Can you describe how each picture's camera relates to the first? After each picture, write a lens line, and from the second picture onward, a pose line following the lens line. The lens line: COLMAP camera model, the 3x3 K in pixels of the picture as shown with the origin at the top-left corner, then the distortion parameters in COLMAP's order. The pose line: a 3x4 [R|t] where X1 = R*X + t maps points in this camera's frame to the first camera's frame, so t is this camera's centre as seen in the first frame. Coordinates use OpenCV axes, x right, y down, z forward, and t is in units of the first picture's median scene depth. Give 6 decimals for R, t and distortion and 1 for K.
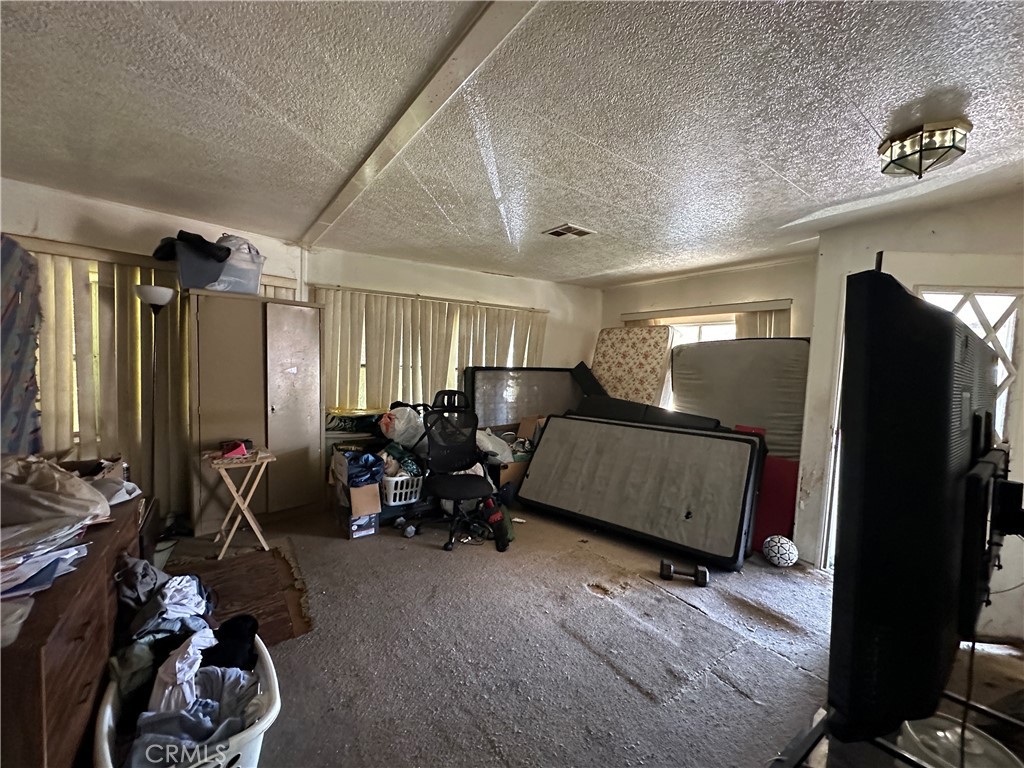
lens RADIAL K [[407.7, 0, 512.8], [0, 407.7, 381.0], [0, 0, 1]] dist [-0.000550, 0.000933]
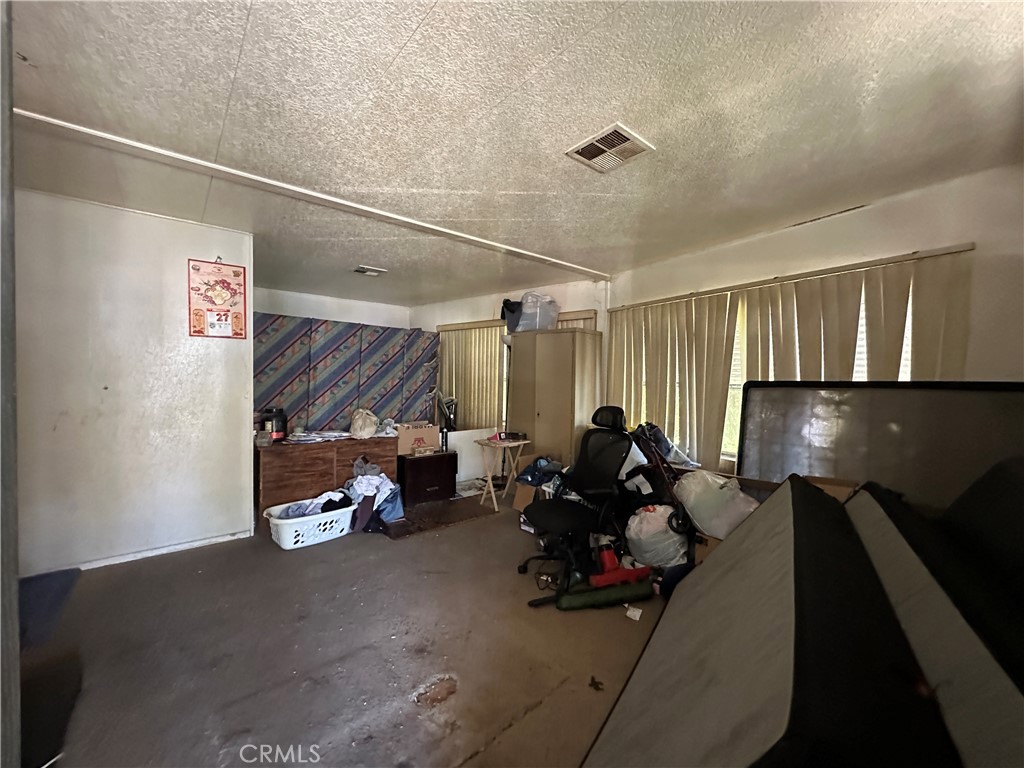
lens RADIAL K [[407.7, 0, 513.5], [0, 407.7, 378.6], [0, 0, 1]] dist [-0.000550, 0.000933]
pose [[0.078988, -0.037007, -0.996188, 0.503625], [-0.063416, 0.997100, -0.042070, 0.010537], [0.994856, 0.066497, 0.076412, 0.571532]]
